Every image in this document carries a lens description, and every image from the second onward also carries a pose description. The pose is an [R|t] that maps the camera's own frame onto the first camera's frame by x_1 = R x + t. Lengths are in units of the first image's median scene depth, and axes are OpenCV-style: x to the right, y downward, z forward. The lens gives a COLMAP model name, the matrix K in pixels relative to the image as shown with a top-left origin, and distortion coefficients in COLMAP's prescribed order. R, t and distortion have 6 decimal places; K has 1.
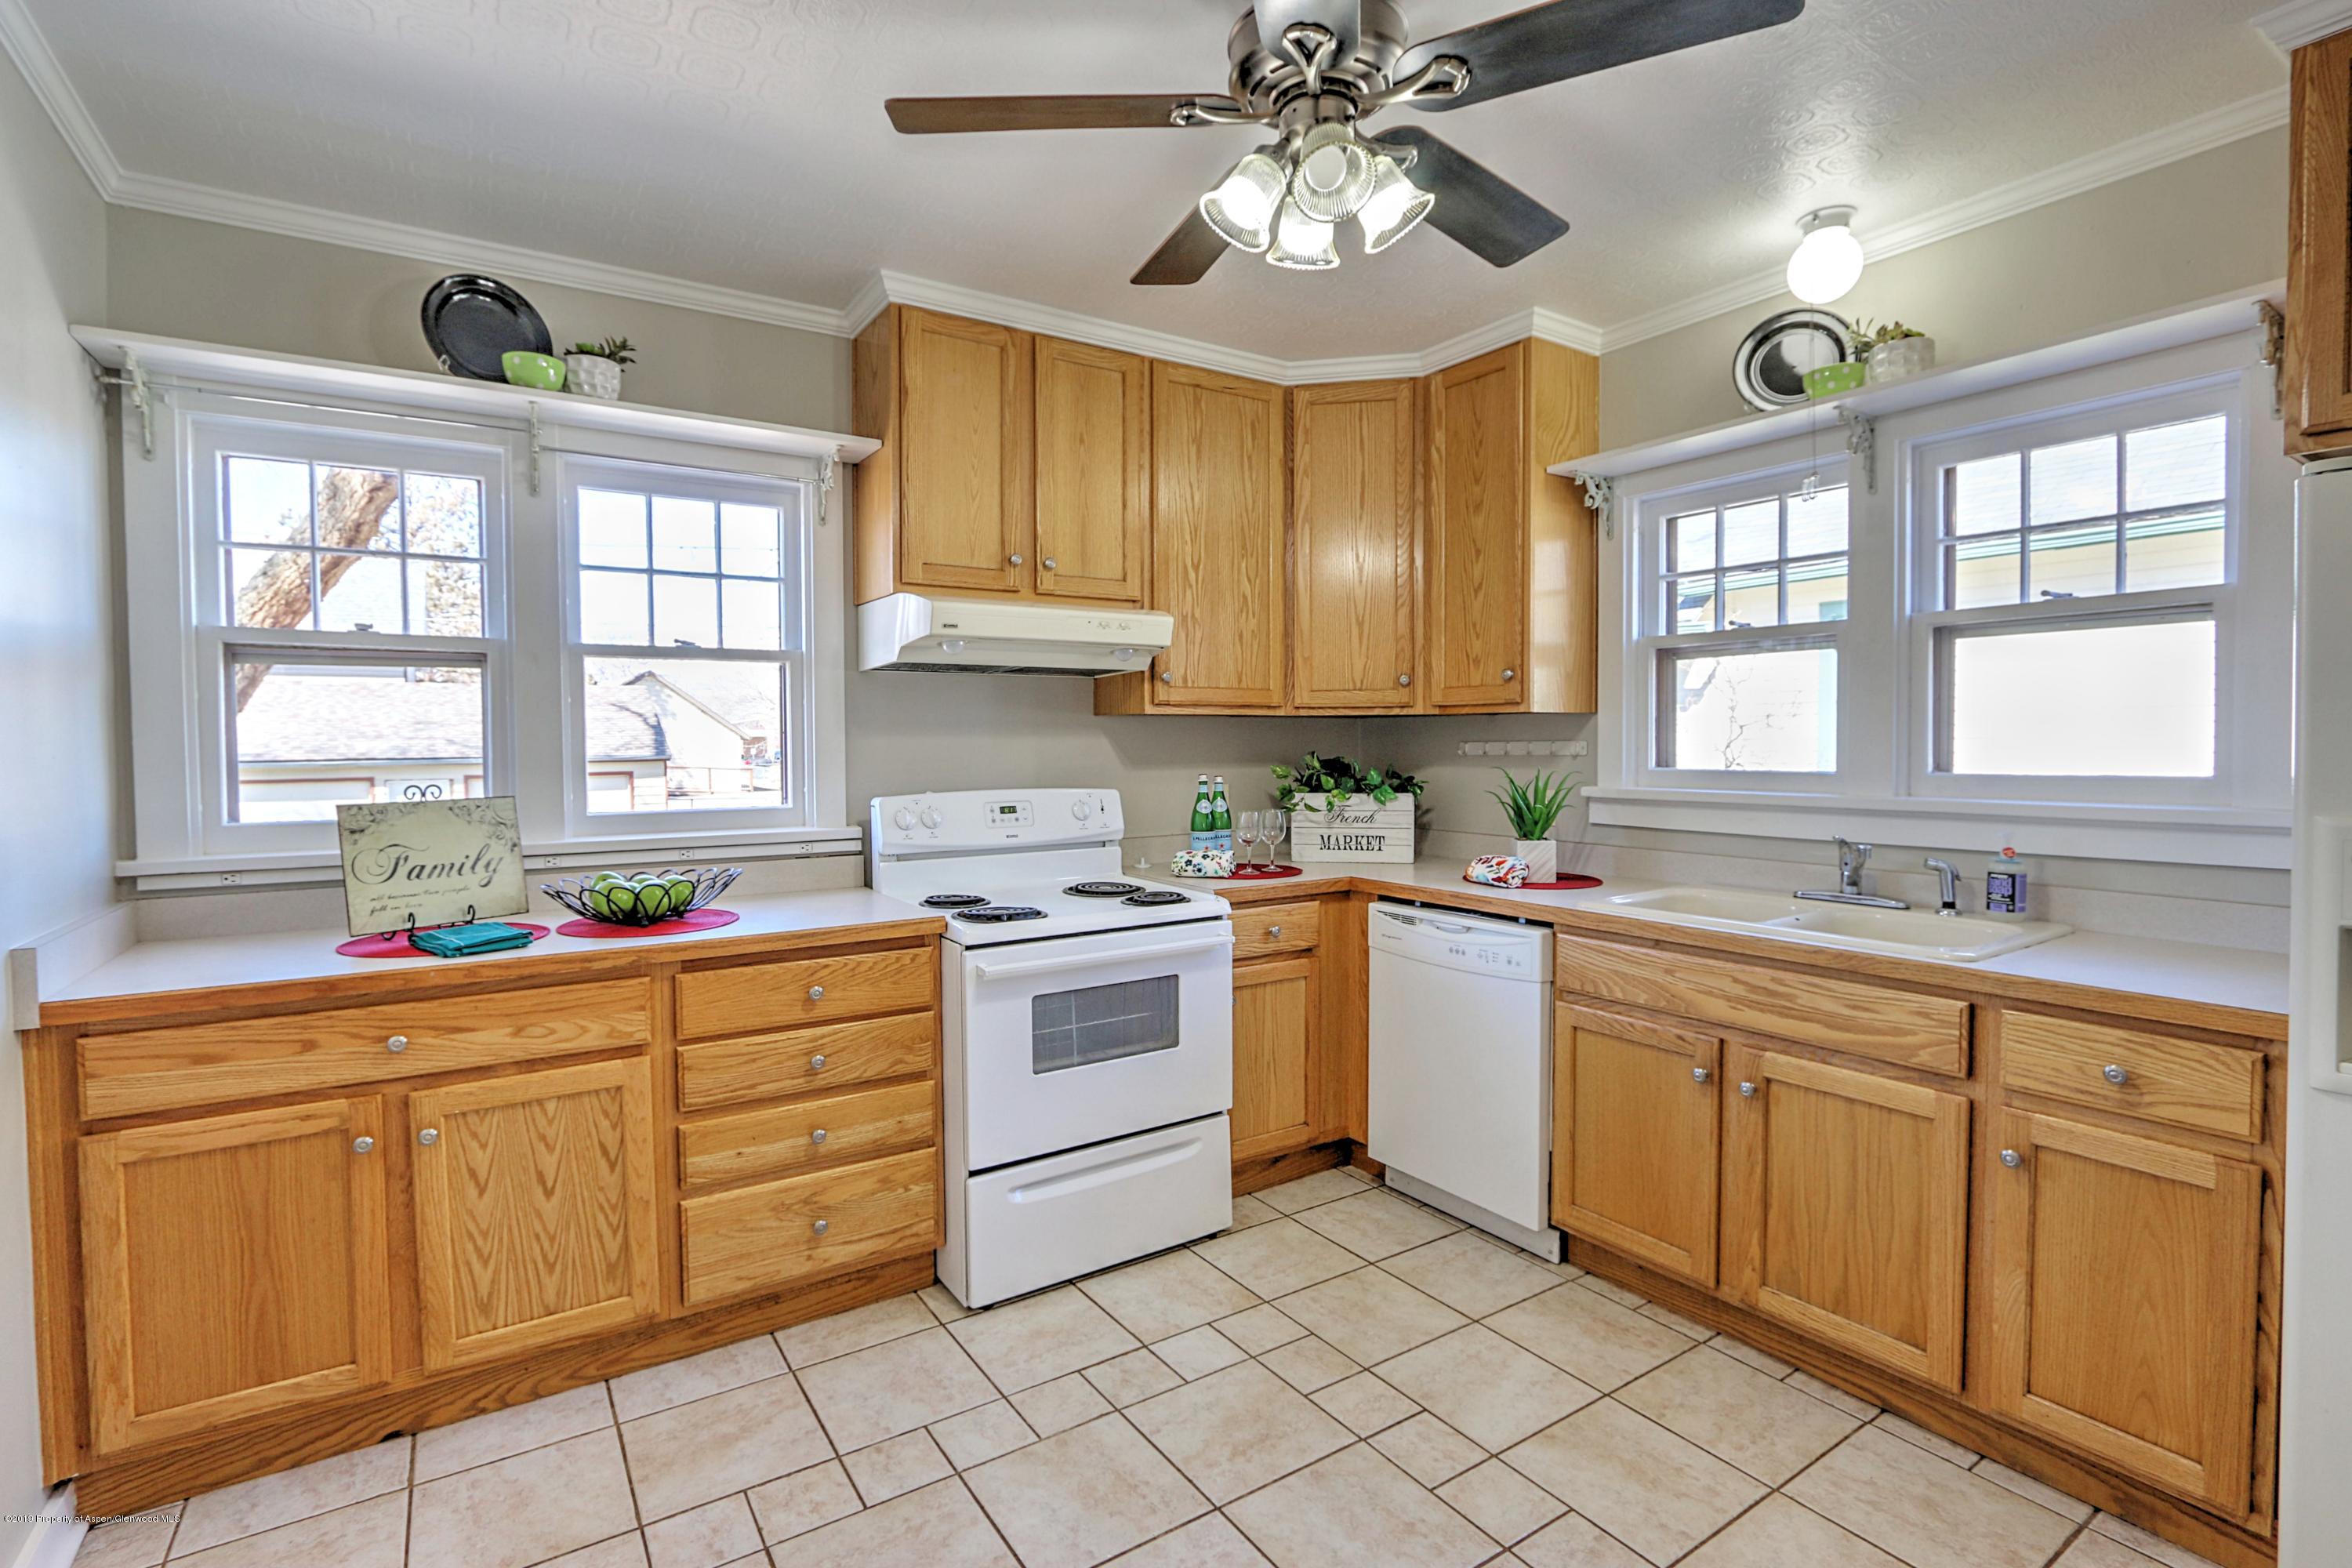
lens RADIAL K [[1083.0, 0, 1173.5], [0, 1083.0, 774.4], [0, 0, 1]] dist [-0.016100, 0.001084]
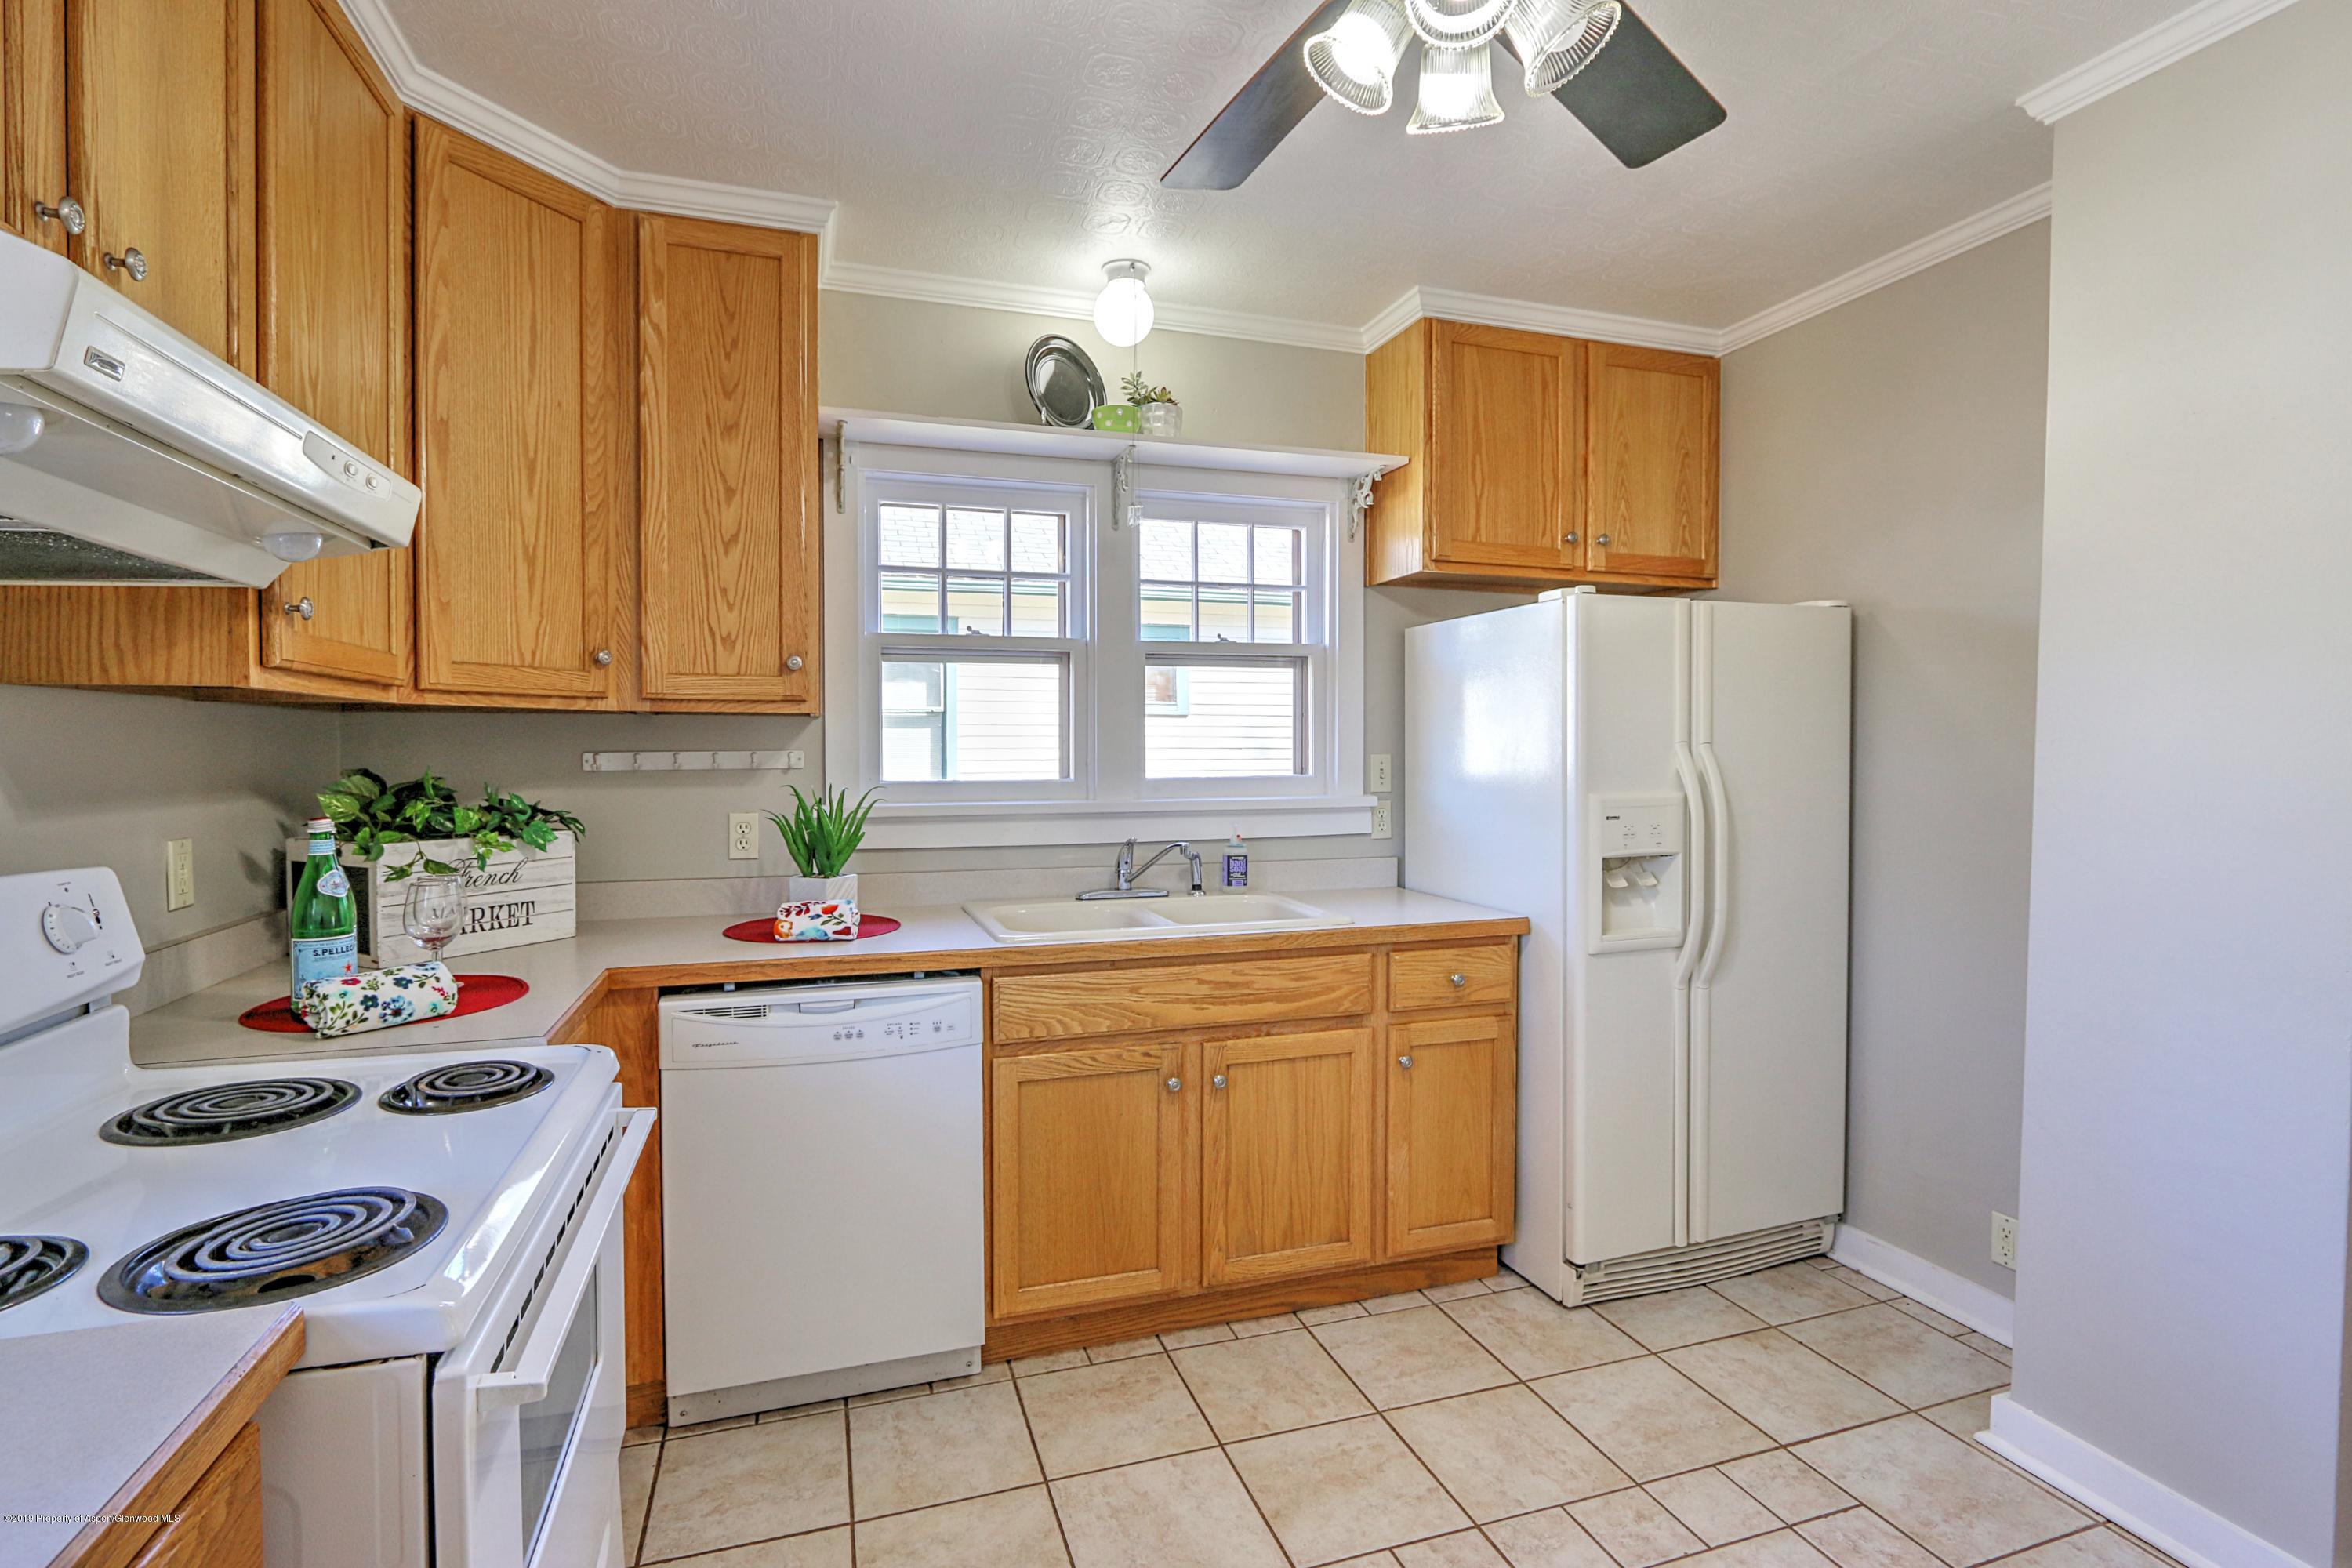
lens RADIAL K [[1079.7, 0, 1163.8], [0, 1079.7, 772.2], [0, 0, 1]] dist [-0.022715, 0.005620]
pose [[0.270865, -0.017001, 0.962467, -0.427678], [0.029475, 0.999522, 0.009360, -0.018291], [-0.962166, 0.025834, 0.271237, 0.664282]]
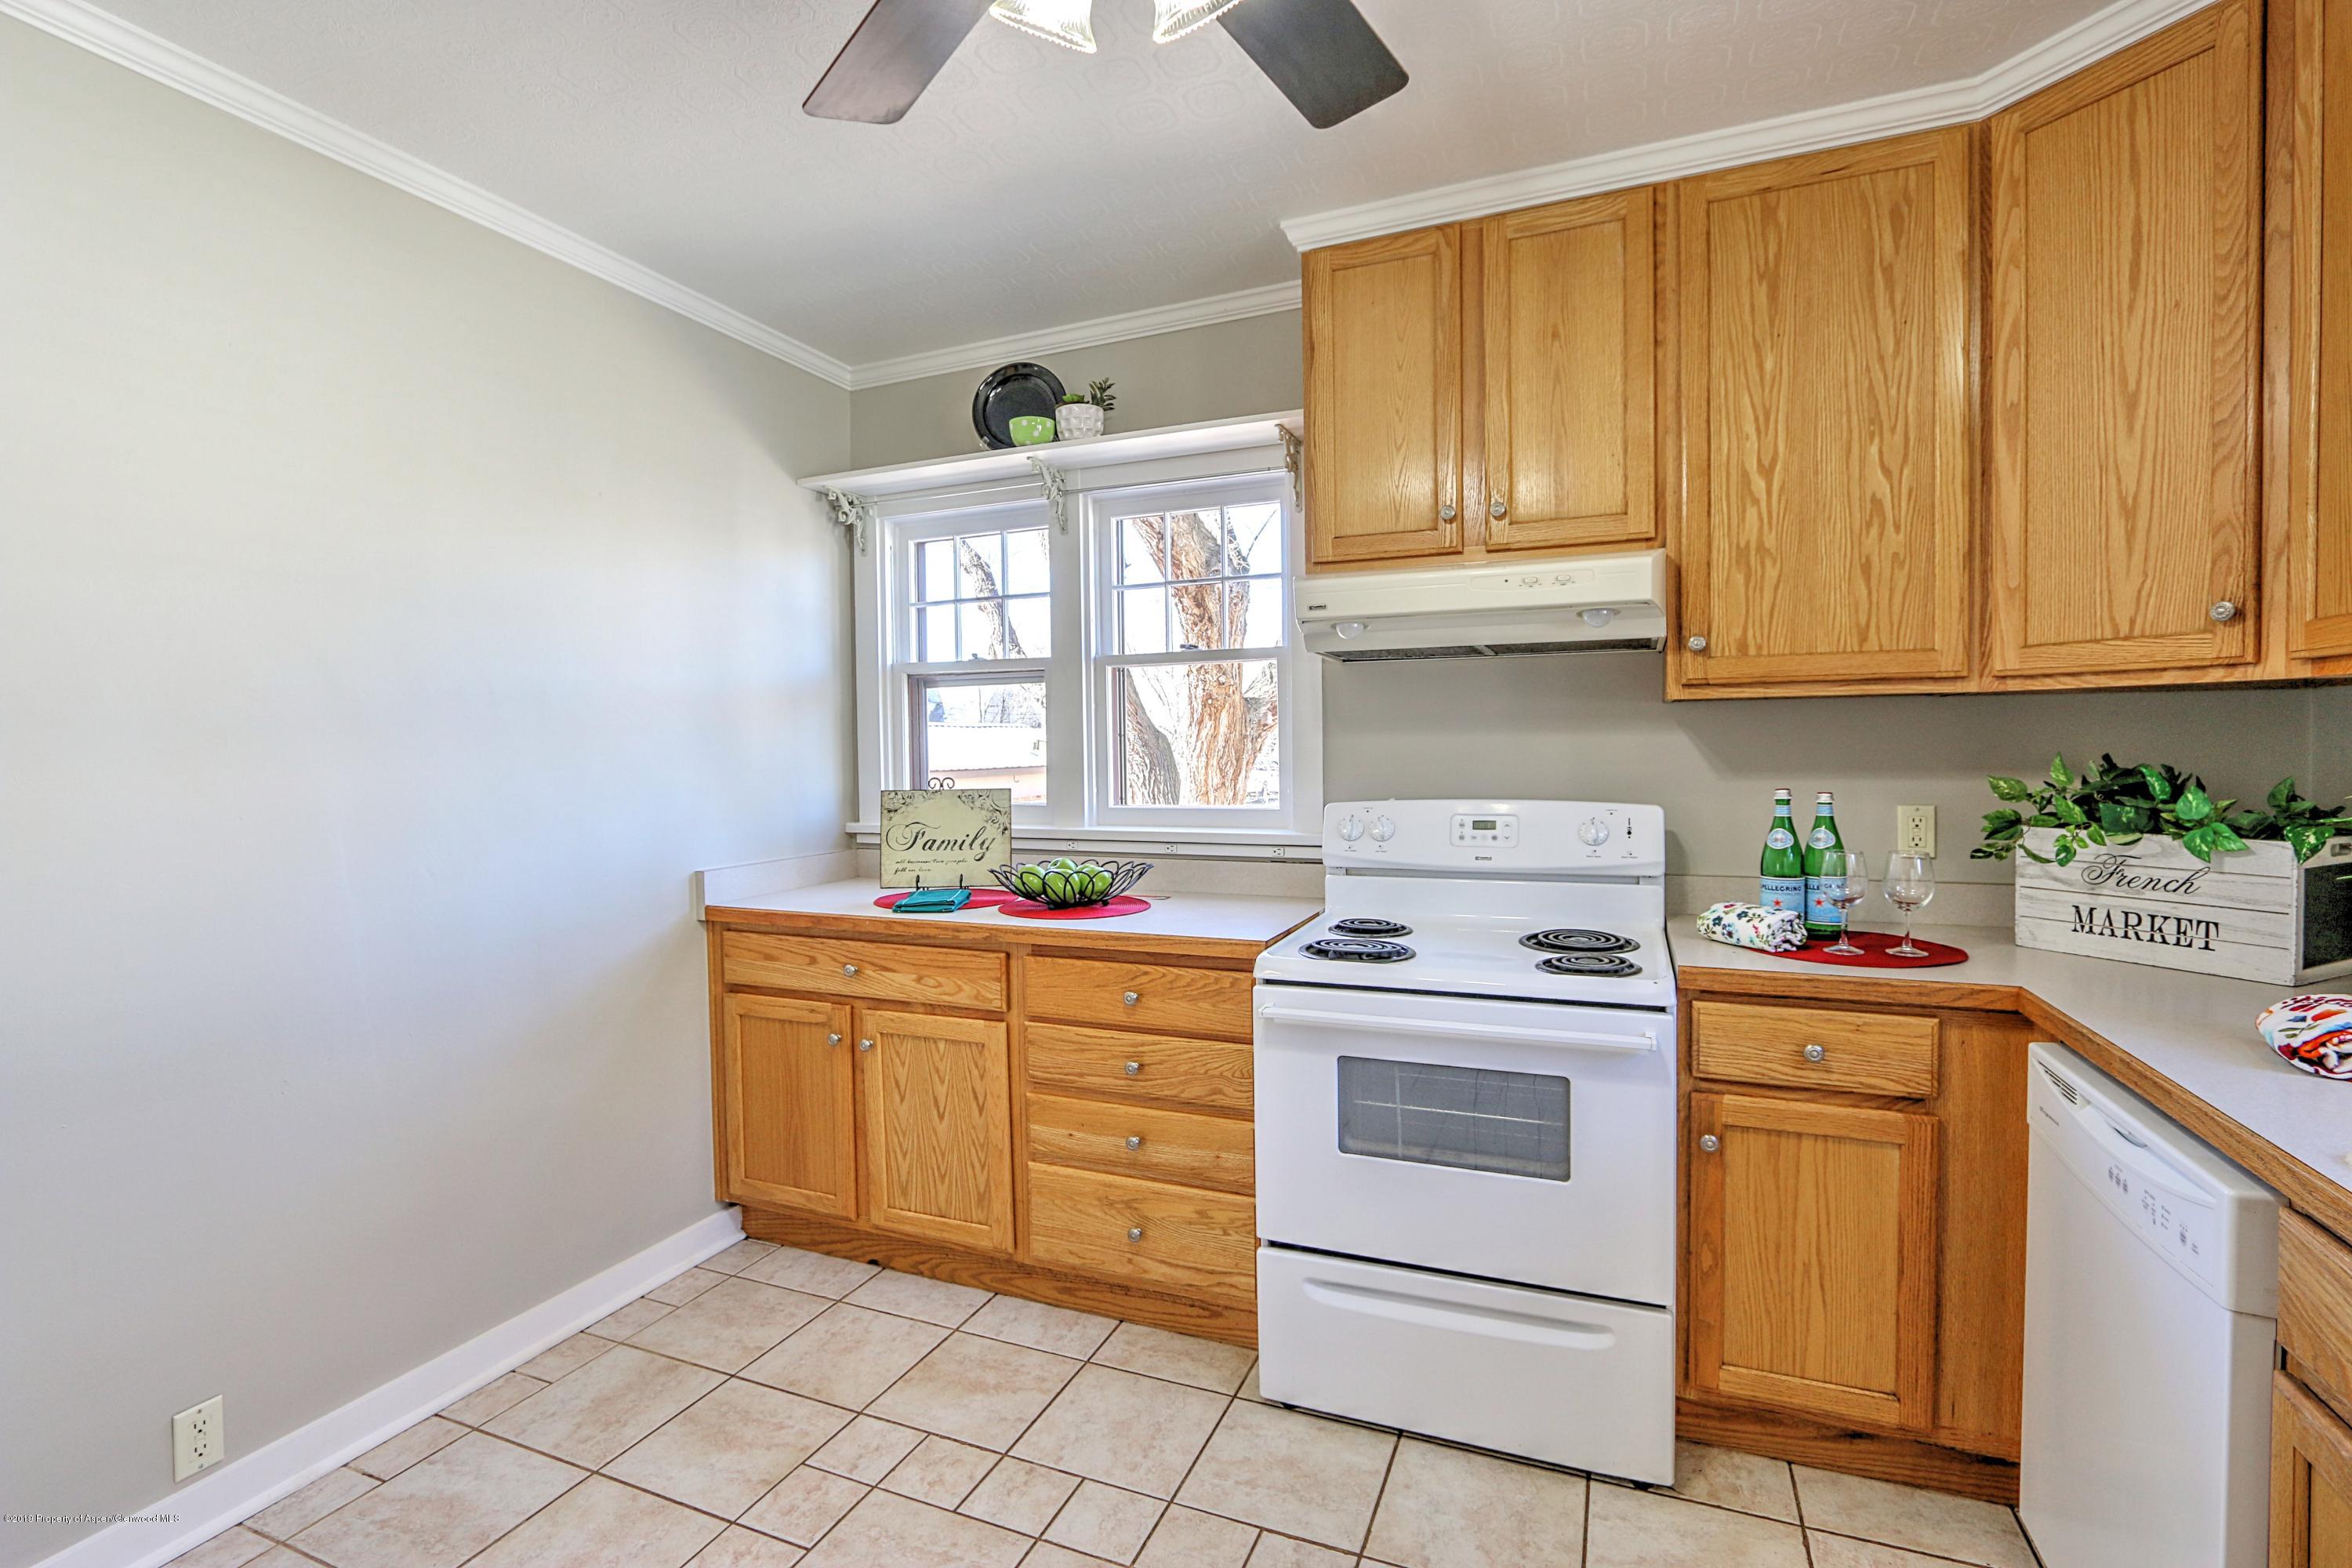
lens RADIAL K [[1079.7, 0, 1163.8], [0, 1079.7, 772.2], [0, 0, 1]] dist [-0.022715, 0.005620]
pose [[0.555041, 0.021350, -0.831549, 0.463744], [-0.015993, 0.999760, 0.014994, -0.017914], [0.831669, 0.004976, 0.555249, 0.440939]]
